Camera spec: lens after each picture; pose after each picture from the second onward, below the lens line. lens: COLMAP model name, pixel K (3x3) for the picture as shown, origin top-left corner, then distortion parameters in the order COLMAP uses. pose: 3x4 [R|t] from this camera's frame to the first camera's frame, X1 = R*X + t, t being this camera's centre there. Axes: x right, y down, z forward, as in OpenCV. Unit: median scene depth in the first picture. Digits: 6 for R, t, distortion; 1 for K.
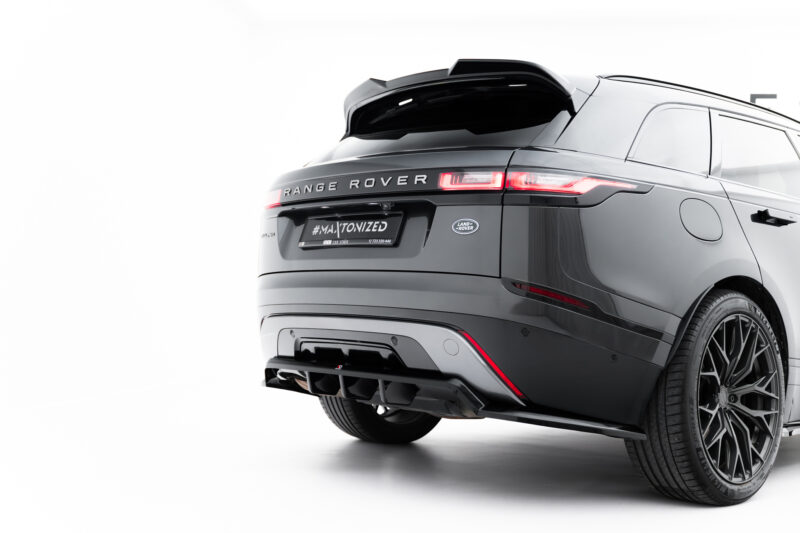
lens RADIAL K [[965.2, 0, 400.0], [0, 965.2, 266.5], [0, 0, 1]] dist [0.028723, -0.001140]
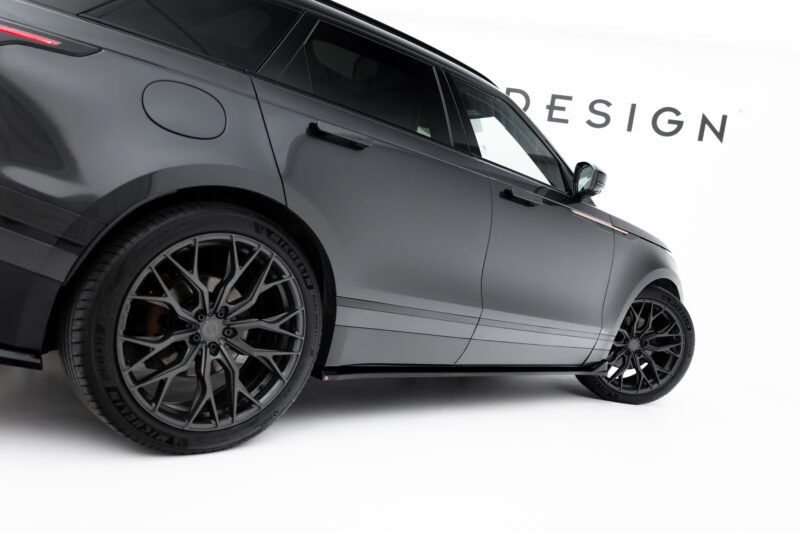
lens RADIAL K [[606.9, 0, 402.9], [0, 606.9, 289.1], [0, 0, 1]] dist [-0.007747, -0.000752]
pose [[0.992095, 0.124894, -0.012197, 0.525733], [-0.122960, 0.986920, 0.104253, 0.024207], [0.025058, -0.101929, 0.994476, 0.498105]]
